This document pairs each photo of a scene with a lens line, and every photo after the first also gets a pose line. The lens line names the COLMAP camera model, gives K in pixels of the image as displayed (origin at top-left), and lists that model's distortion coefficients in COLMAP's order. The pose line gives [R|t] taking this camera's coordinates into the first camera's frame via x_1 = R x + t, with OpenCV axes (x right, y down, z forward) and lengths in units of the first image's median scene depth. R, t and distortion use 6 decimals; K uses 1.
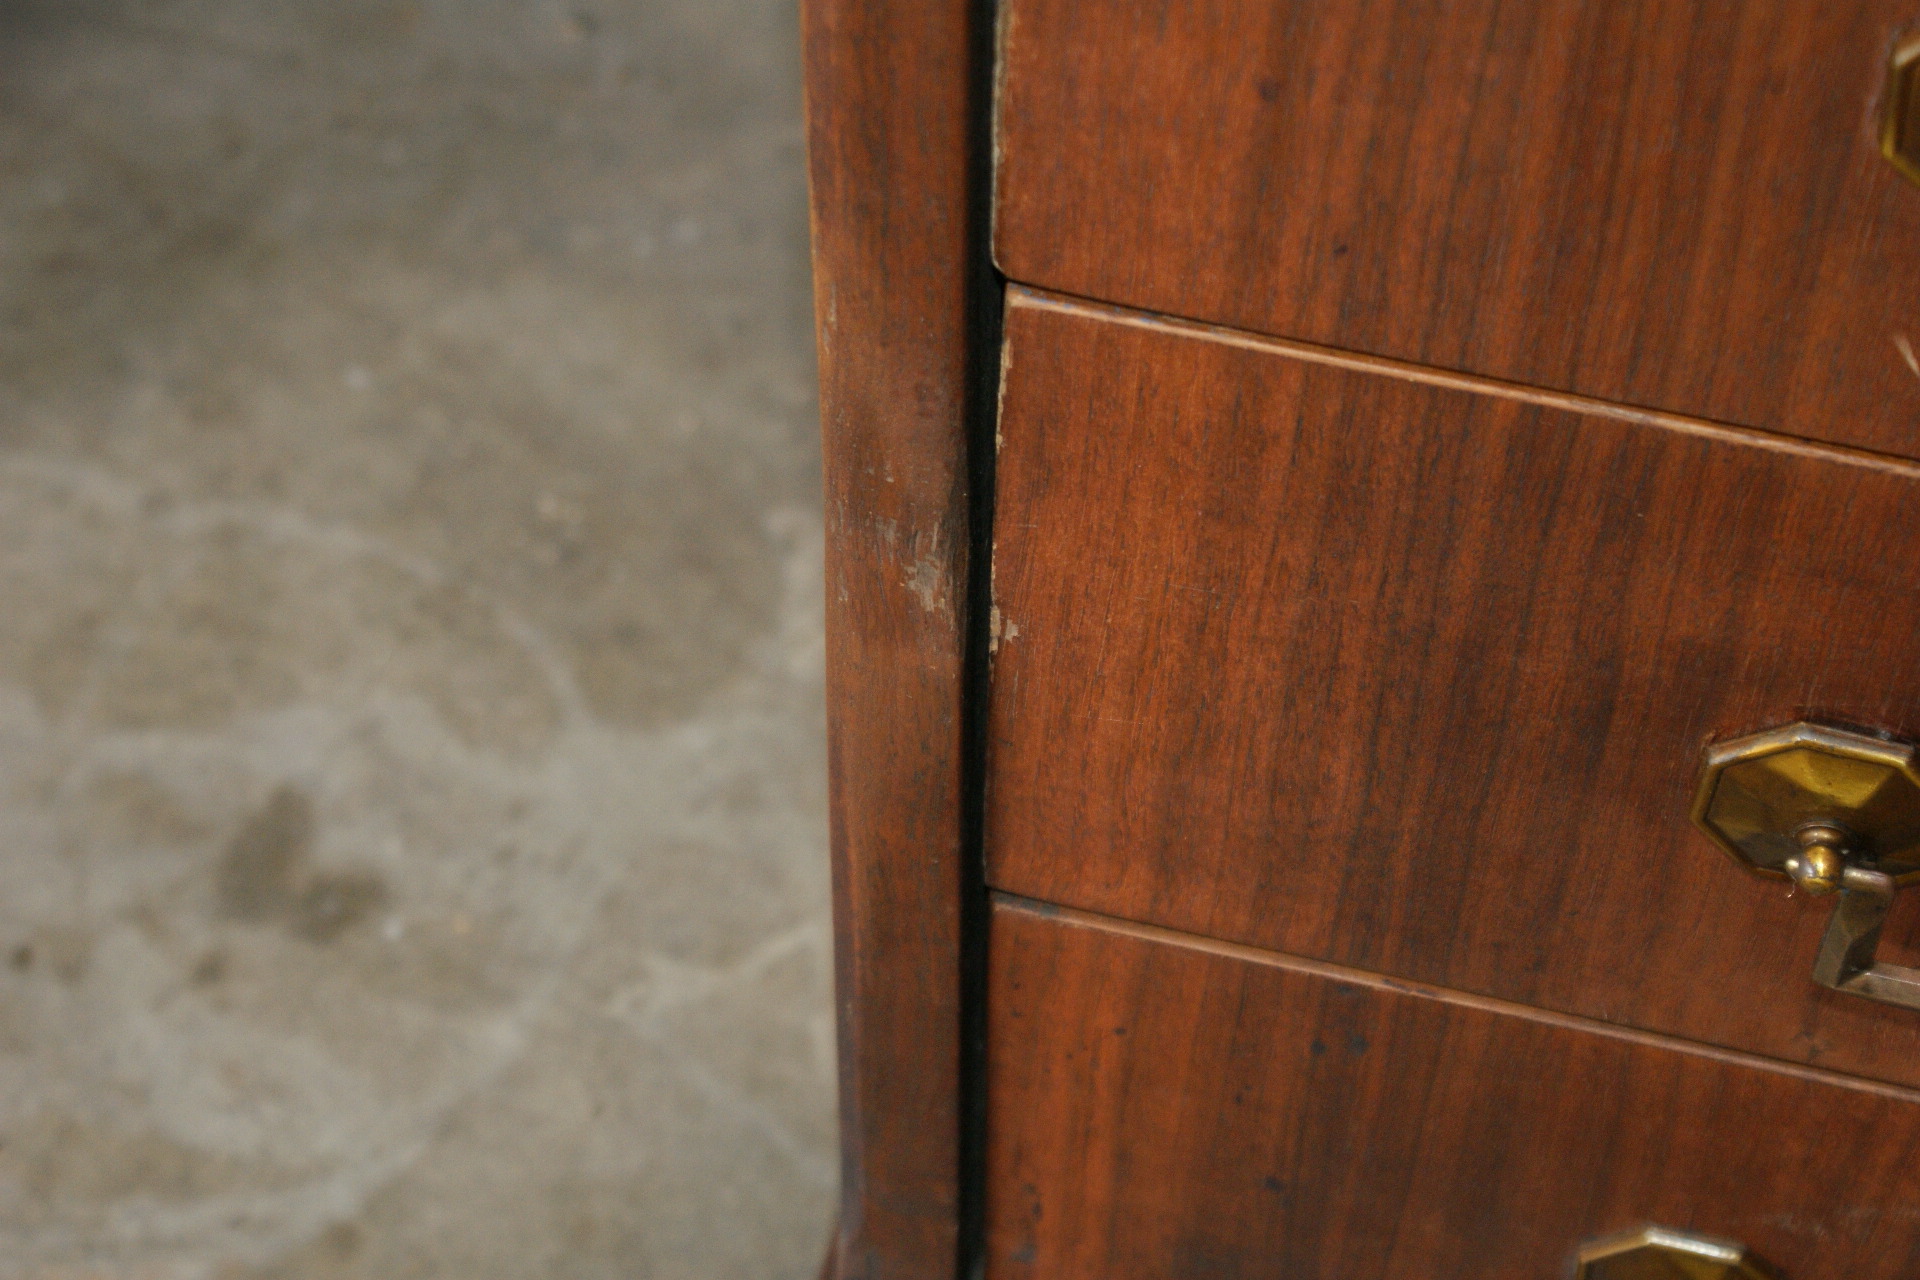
lens RADIAL K [[4053.9, 0, 961.6], [0, 4053.9, 641.2], [0, 0, 1]] dist [0.072442, 0.000000]
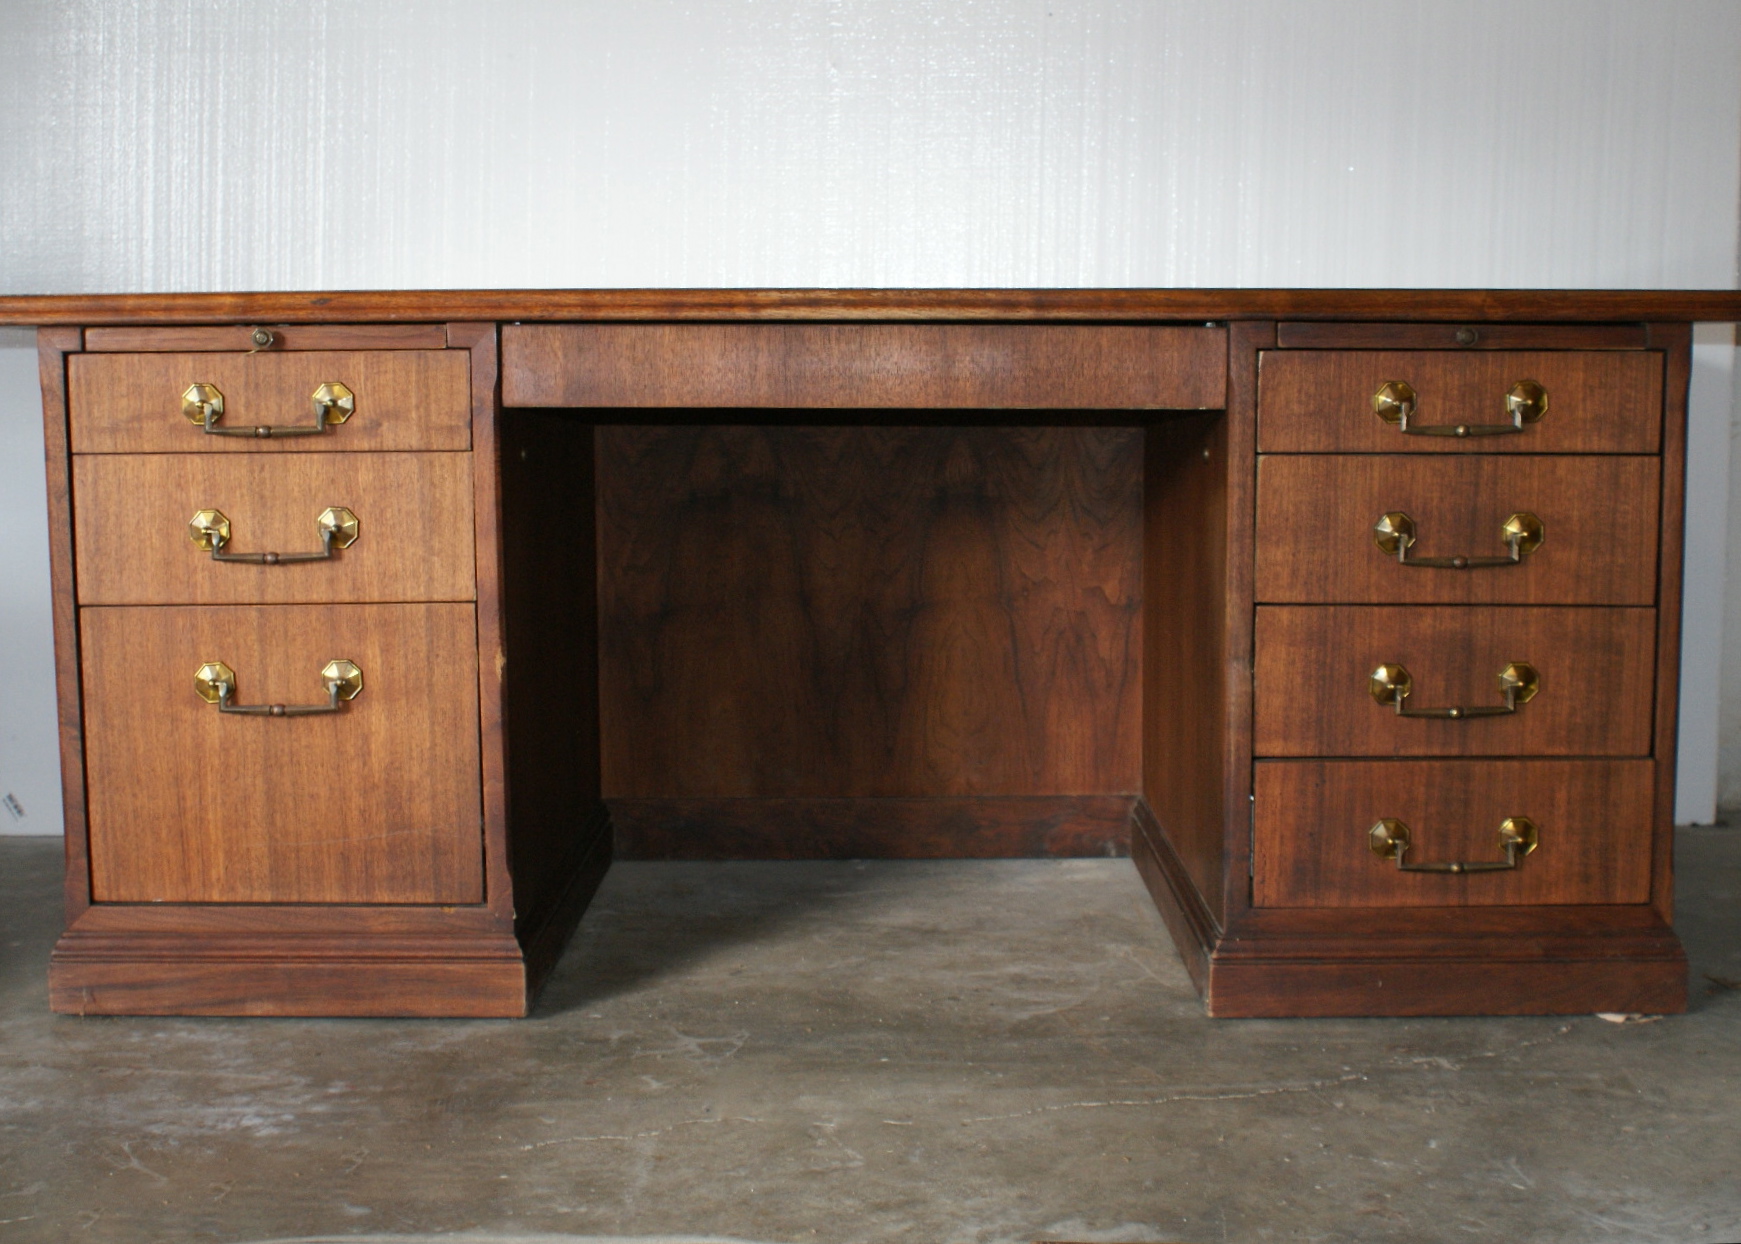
lens RADIAL K [[2391.3, 0, 870.9], [0, 2391.3, 620.8], [0, 0, 1]] dist [-0.006457, 0.000000]
pose [[0.971490, -0.042956, 0.233158, -1.223427], [0.193521, 0.711802, -0.675195, 1.981279], [-0.136958, 0.701066, 0.699821, -1.332637]]
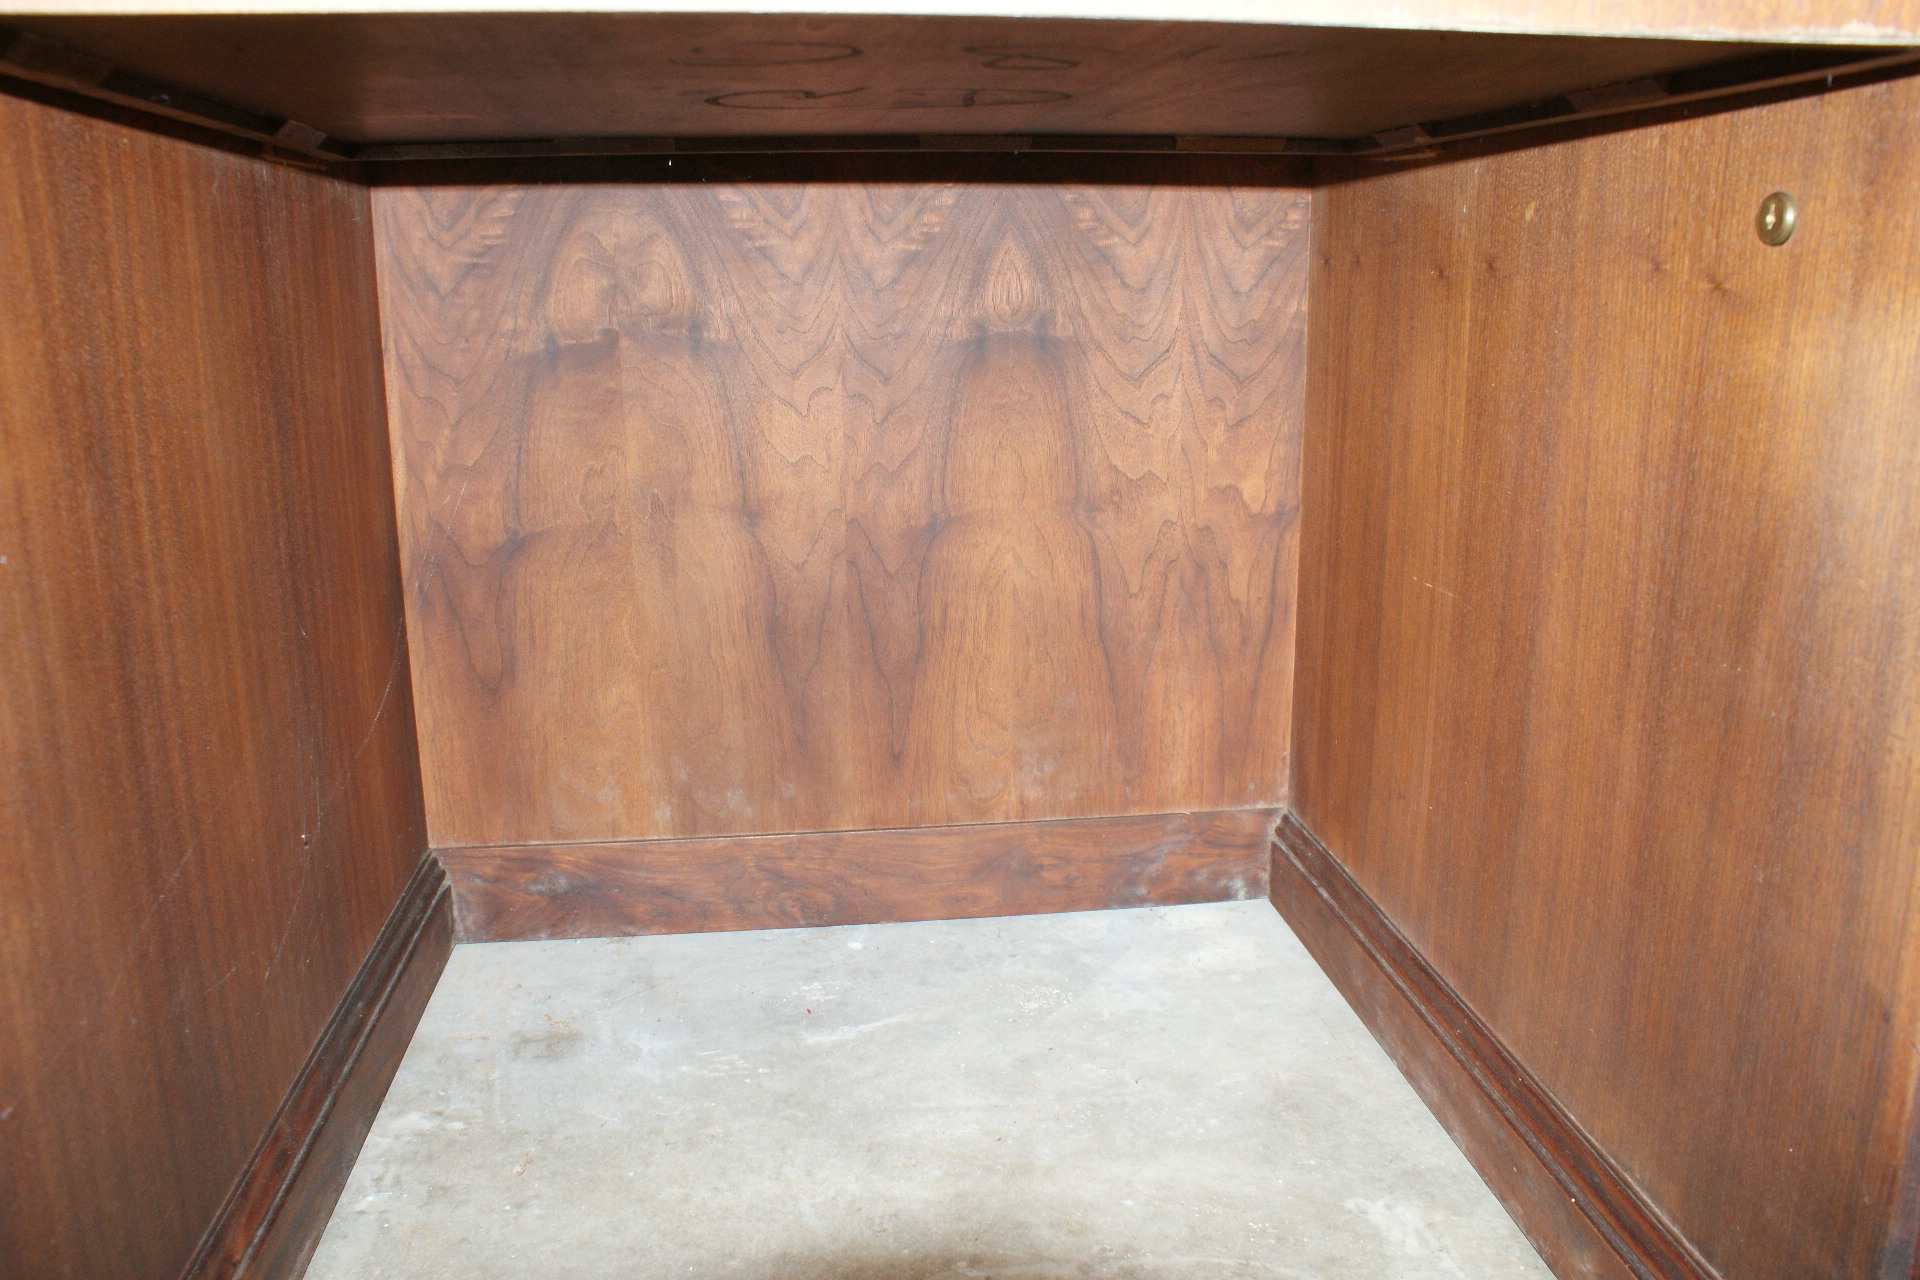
lens RADIAL K [[1565.0, 0, 945.8], [0, 1565.0, 632.8], [0, 0, 1]] dist [-0.113977, -0.001887]
pose [[0.939401, -0.099623, 0.328027, -0.718839], [0.278105, 0.780956, -0.559254, 0.187735], [-0.200460, 0.616590, 0.761336, 0.362630]]
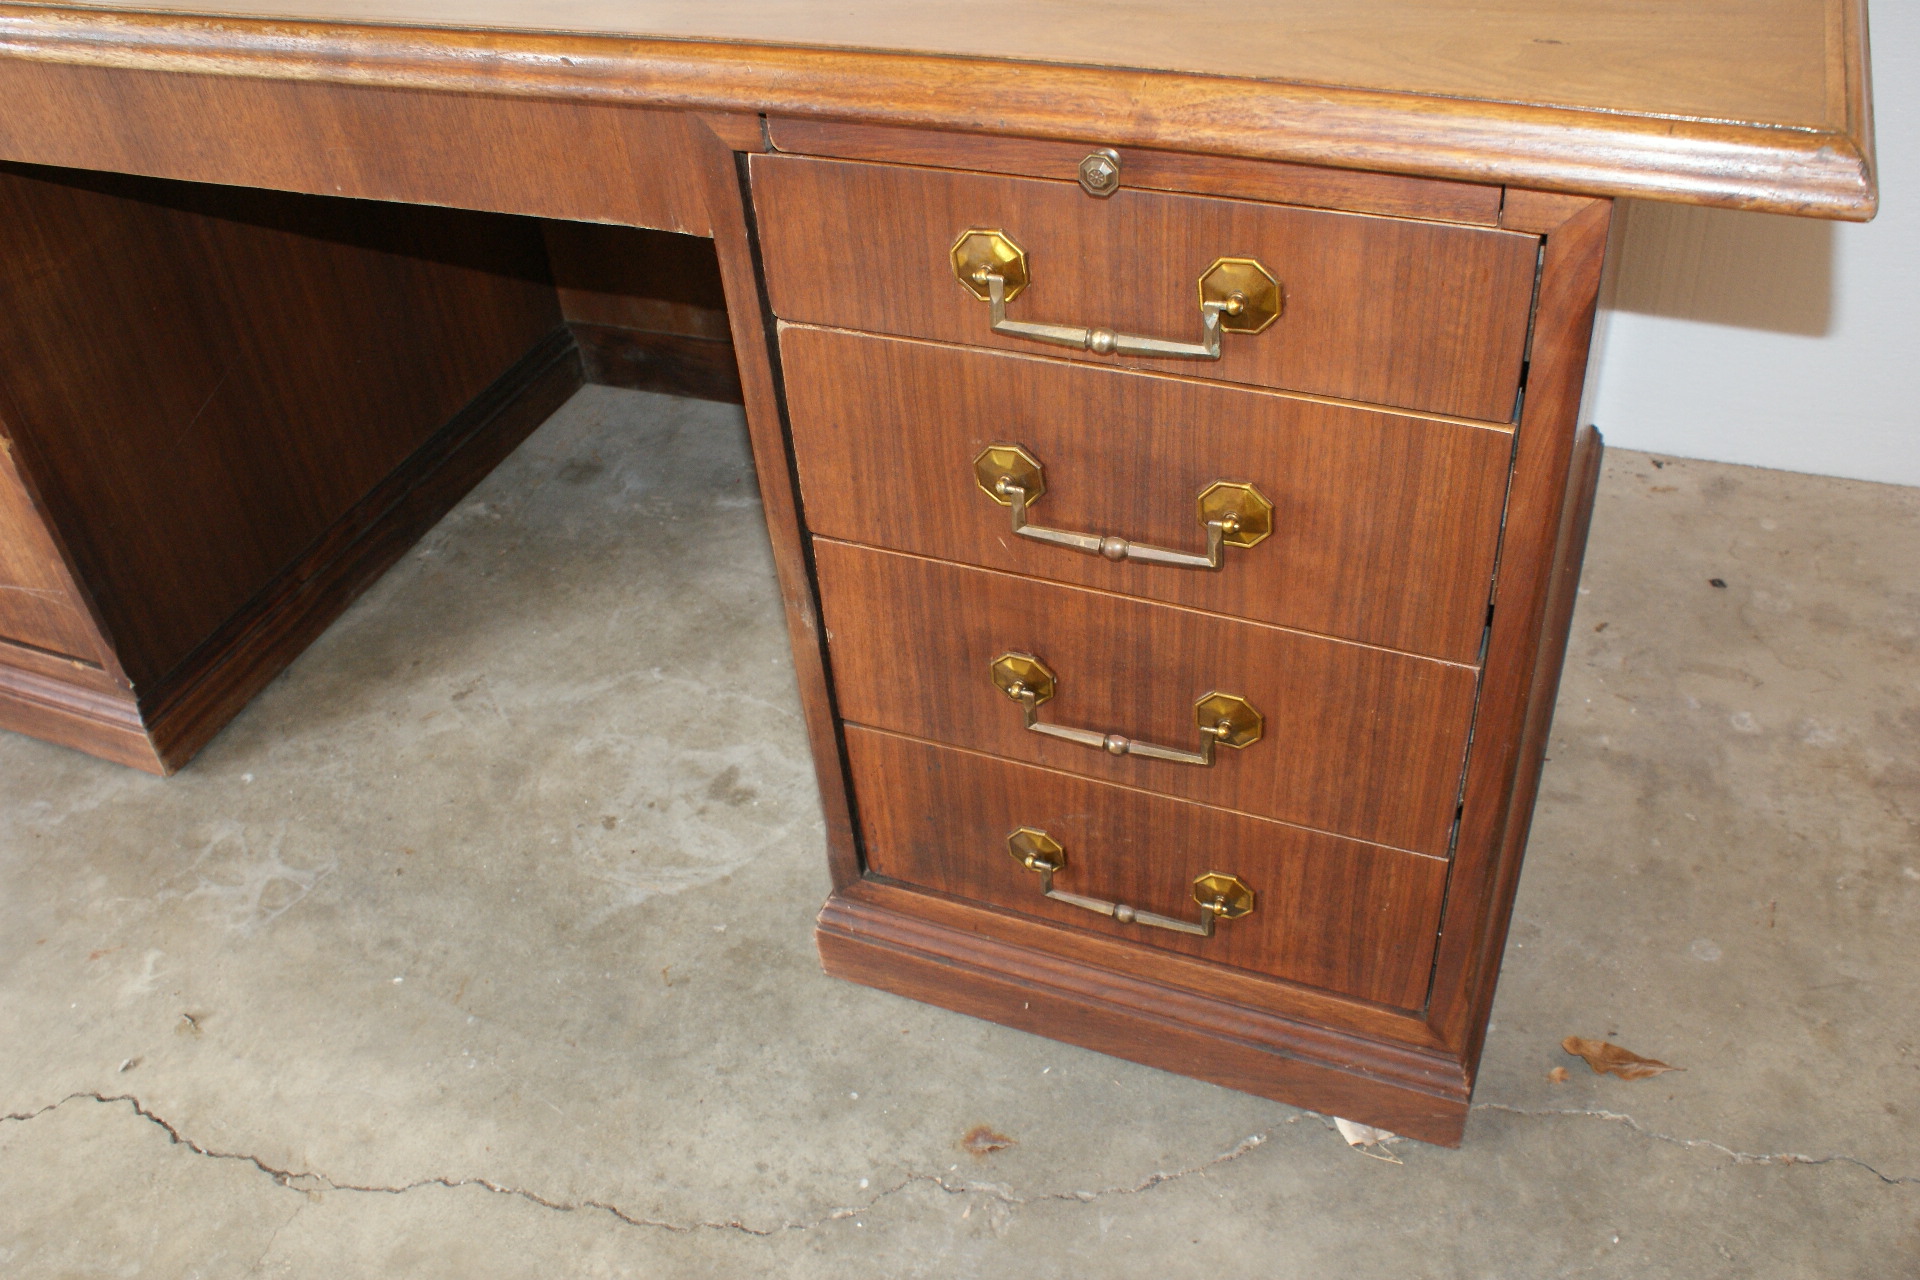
lens RADIAL K [[1651.8, 0, 967.3], [0, 1651.8, 641.7], [0, 0, 1]] dist [-0.078494, 0.012720]
pose [[0.986599, 0.025876, -0.161101, 0.353526], [-0.057233, 0.979494, -0.193175, 0.269516], [0.152798, 0.199806, 0.967848, -0.474501]]
